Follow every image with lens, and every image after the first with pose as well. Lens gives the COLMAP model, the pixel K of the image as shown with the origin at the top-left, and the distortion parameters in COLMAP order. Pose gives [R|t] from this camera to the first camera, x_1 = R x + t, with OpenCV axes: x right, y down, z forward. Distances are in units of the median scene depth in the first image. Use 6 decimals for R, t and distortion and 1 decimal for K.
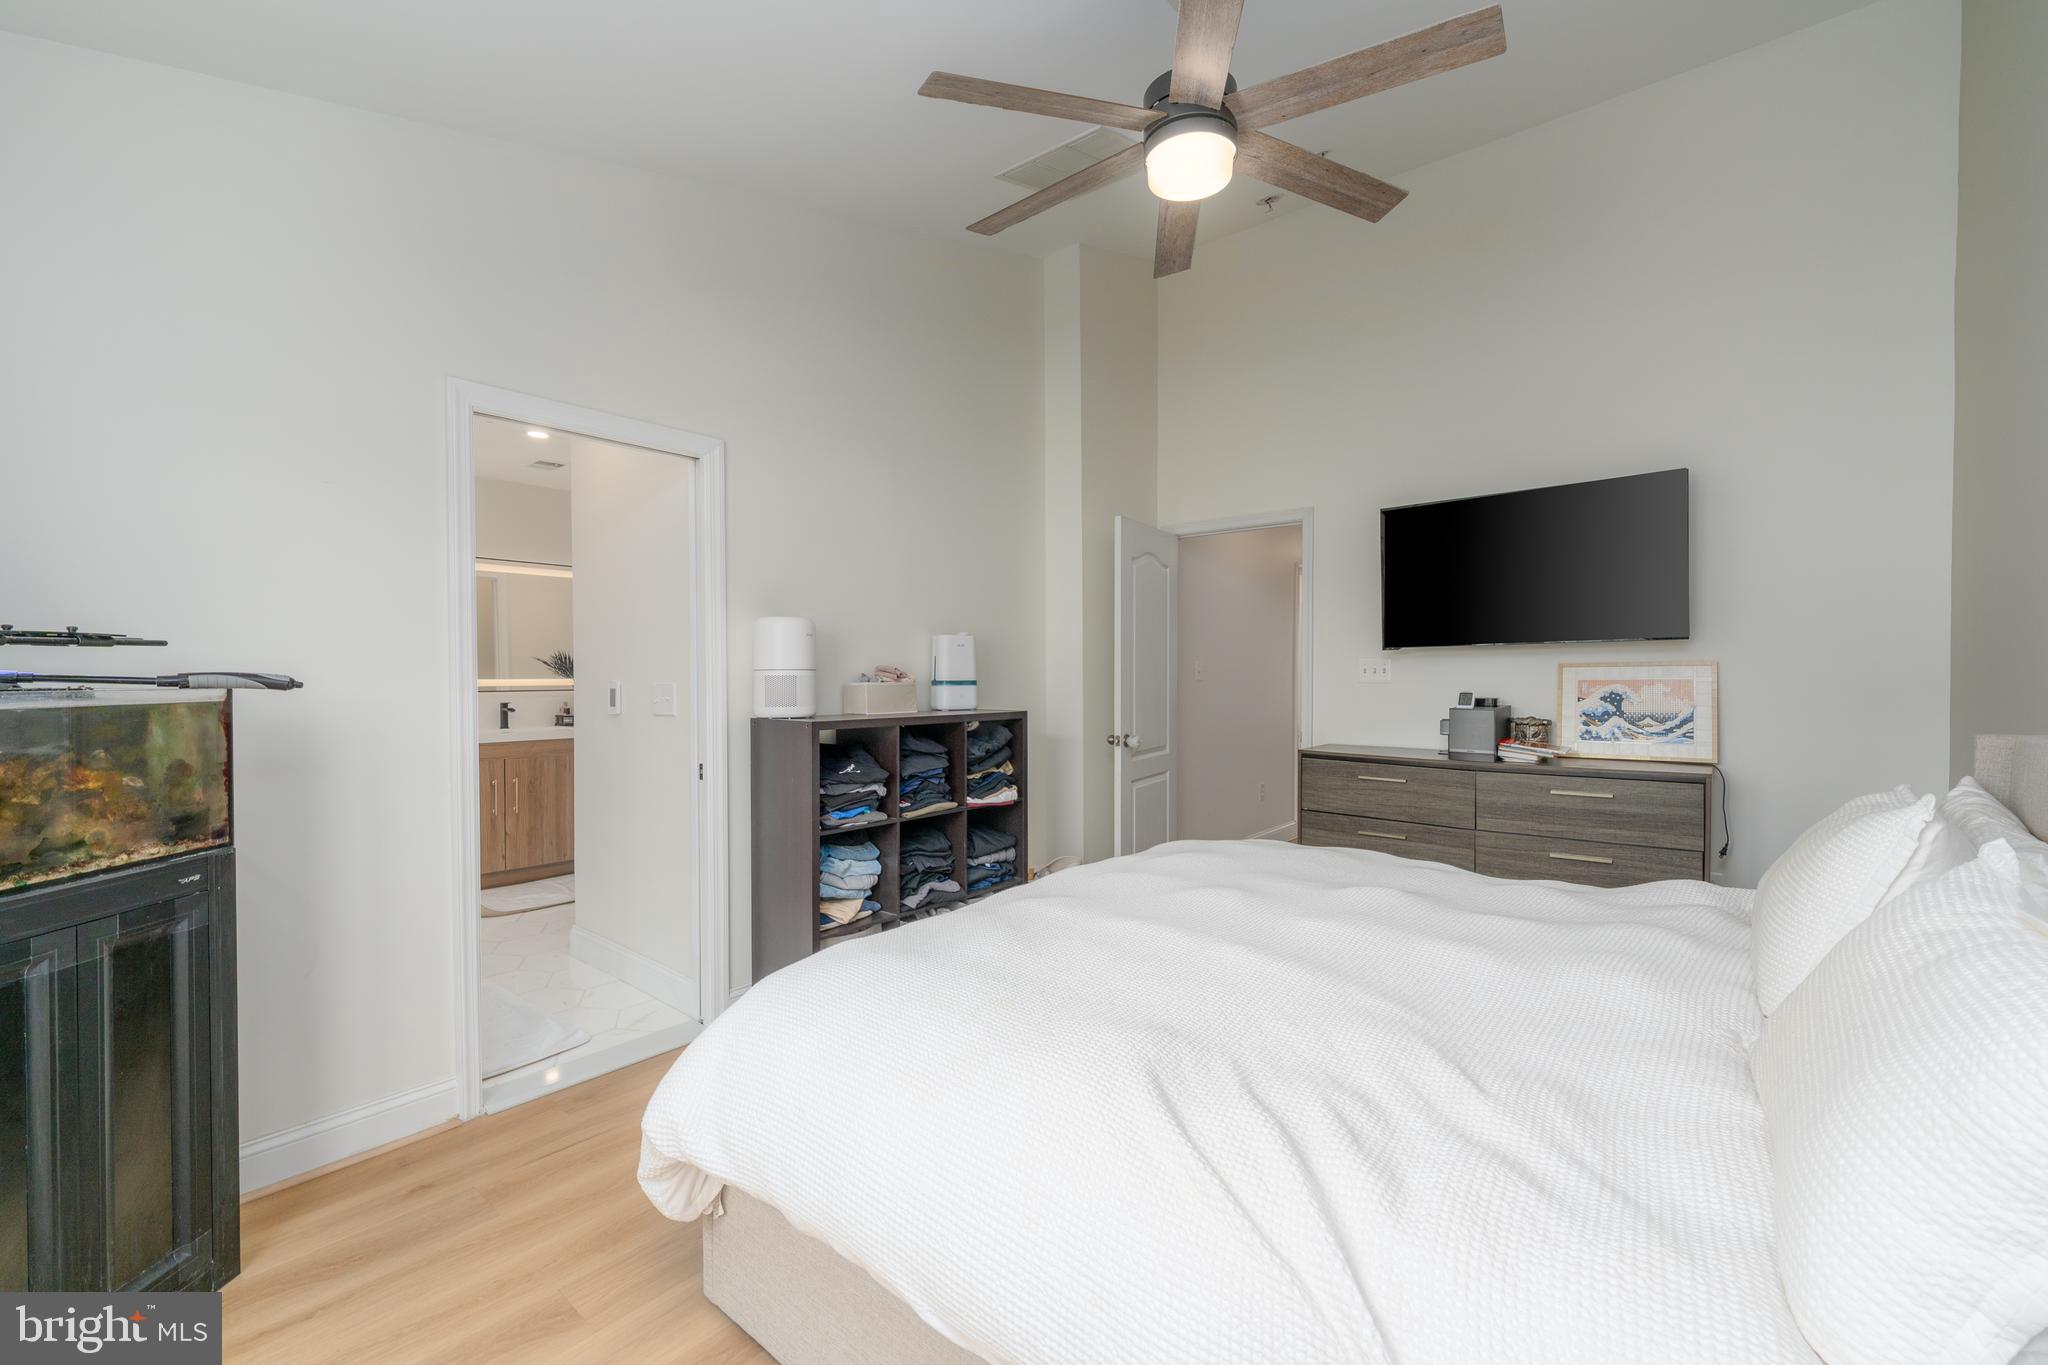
lens RADIAL K [[854.2, 0, 1072.9], [0, 854.2, 684.8], [0, 0, 1]] dist [-0.000261, 0.000277]
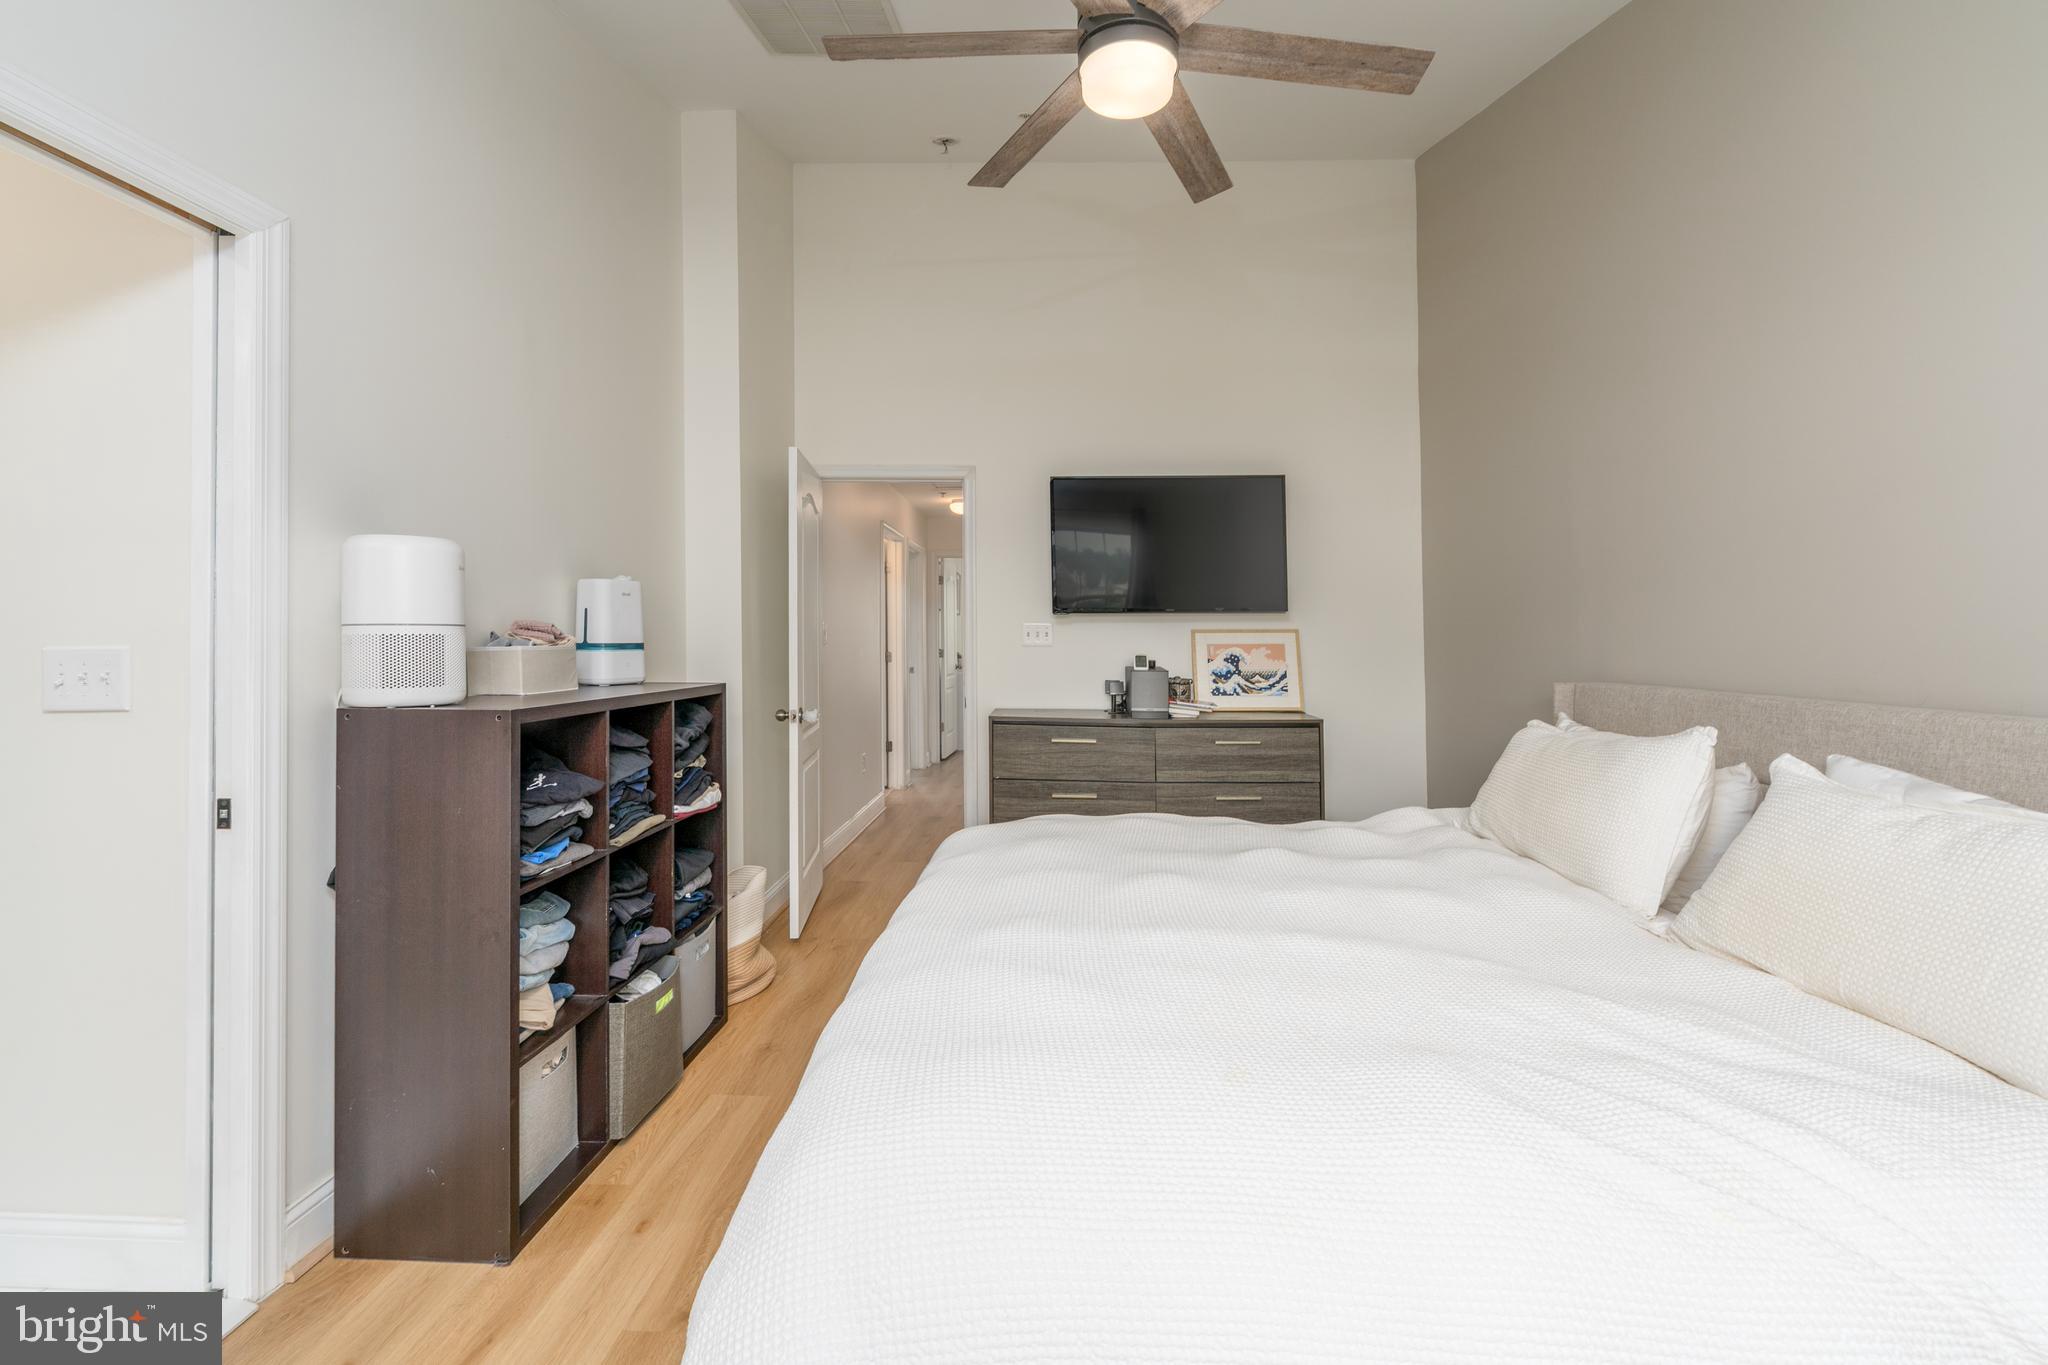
lens RADIAL K [[854.2, 0, 1059.9], [0, 854.2, 620.1], [0, 0, 1]] dist [-0.000261, 0.000277]
pose [[0.789552, 0.019138, 0.613385, -0.297457], [0.000873, 0.999478, -0.032308, -0.001085], [-0.613683, 0.026045, 0.789123, 0.217879]]
